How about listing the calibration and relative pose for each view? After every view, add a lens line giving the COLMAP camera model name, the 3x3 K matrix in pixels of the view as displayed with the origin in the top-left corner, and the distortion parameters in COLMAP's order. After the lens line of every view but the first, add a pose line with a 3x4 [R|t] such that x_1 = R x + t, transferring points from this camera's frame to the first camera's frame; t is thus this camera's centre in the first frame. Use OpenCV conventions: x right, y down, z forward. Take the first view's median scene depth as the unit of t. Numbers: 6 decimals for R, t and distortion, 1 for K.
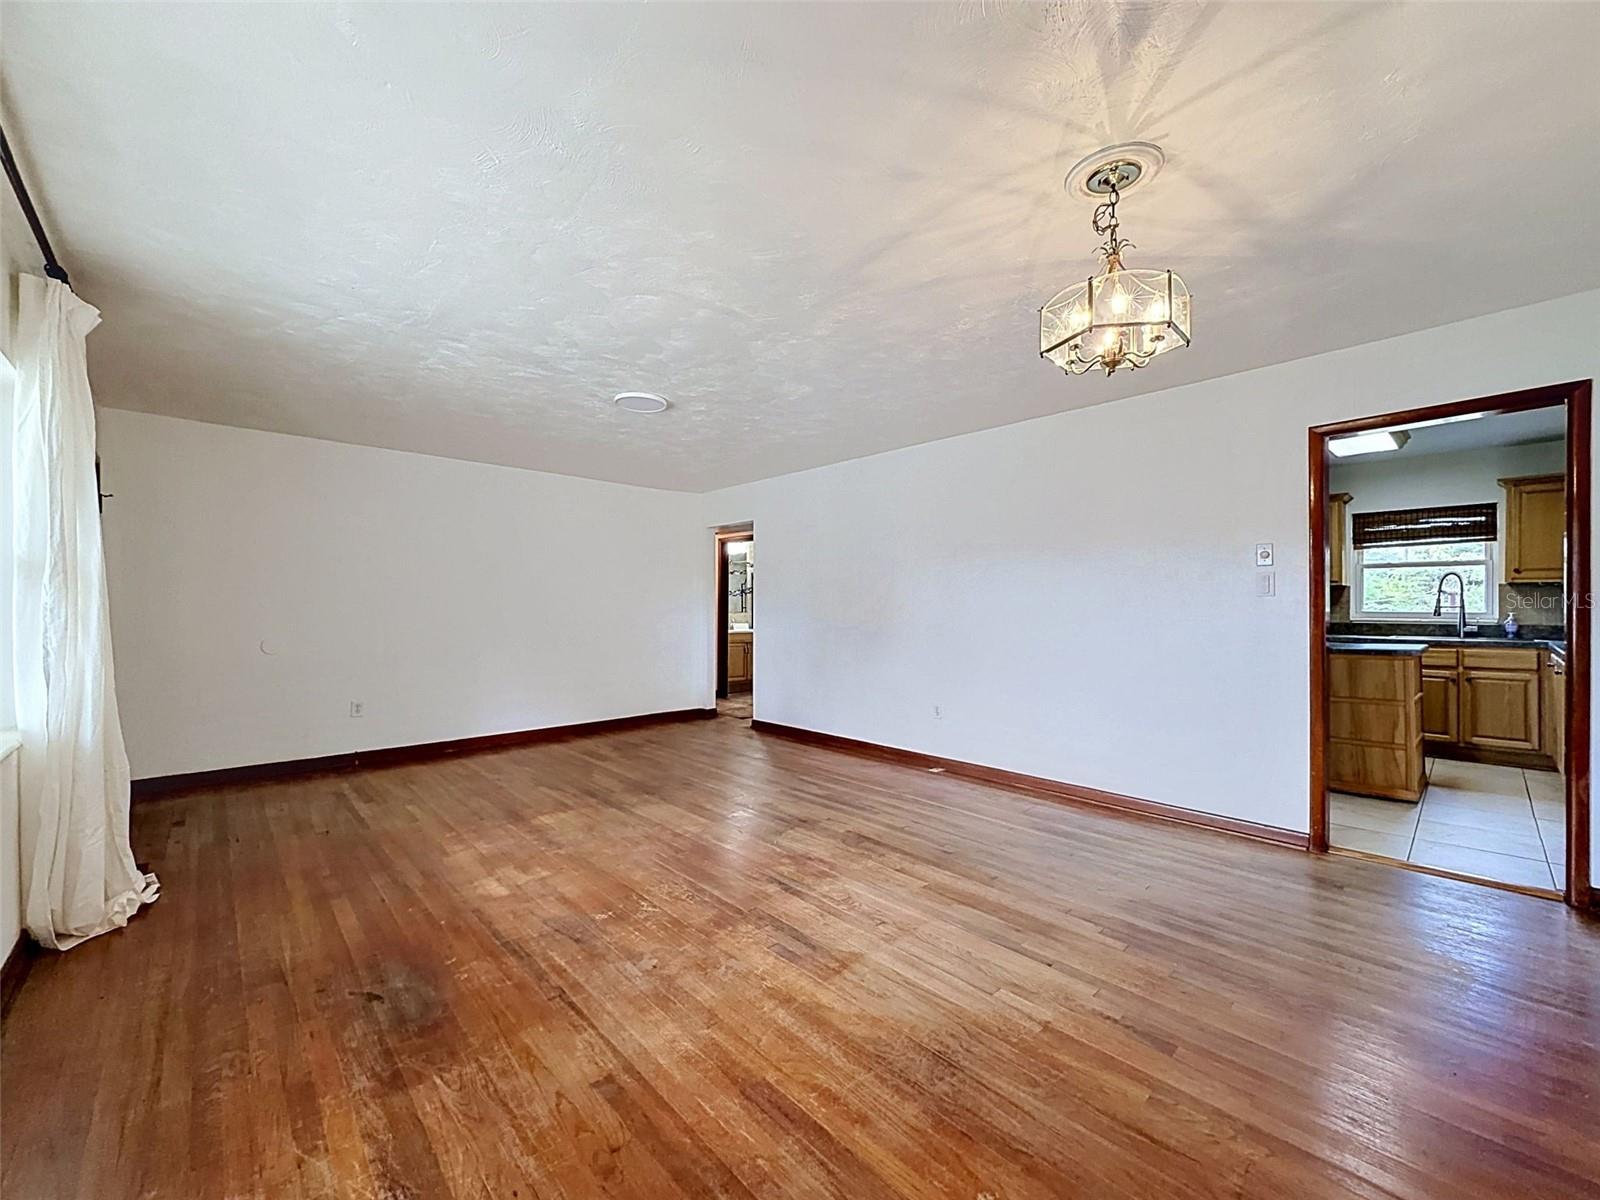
lens RADIAL K [[641.8, 0, 801.6], [0, 641.8, 606.2], [0, 0, 1]] dist [-0.002410, -0.000641]
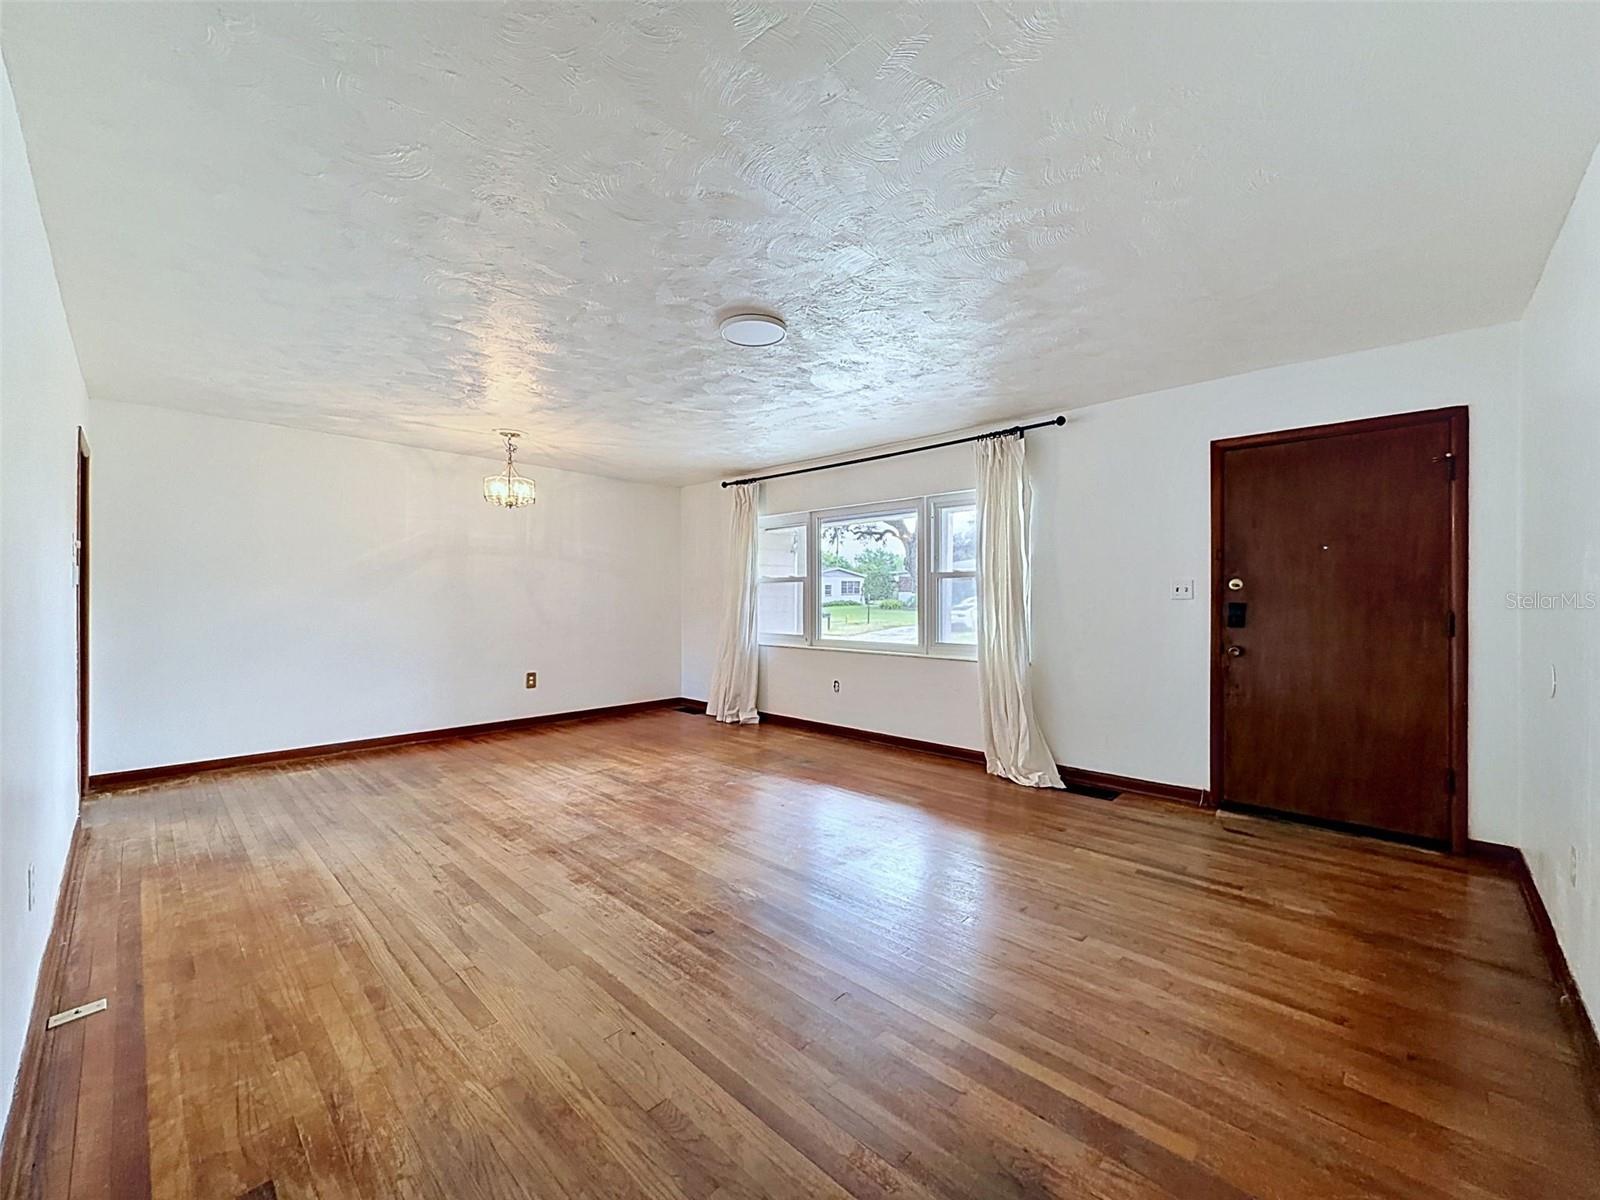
lens RADIAL K [[641.8, 0, 800.3], [0, 641.8, 593.4], [0, 0, 1]] dist [-0.002410, -0.000641]
pose [[-0.998305, 0.000592, -0.058204, -0.314172], [0.000534, 0.999999, 0.001014, -0.008950], [0.058204, 0.000982, -0.998304, 2.117952]]
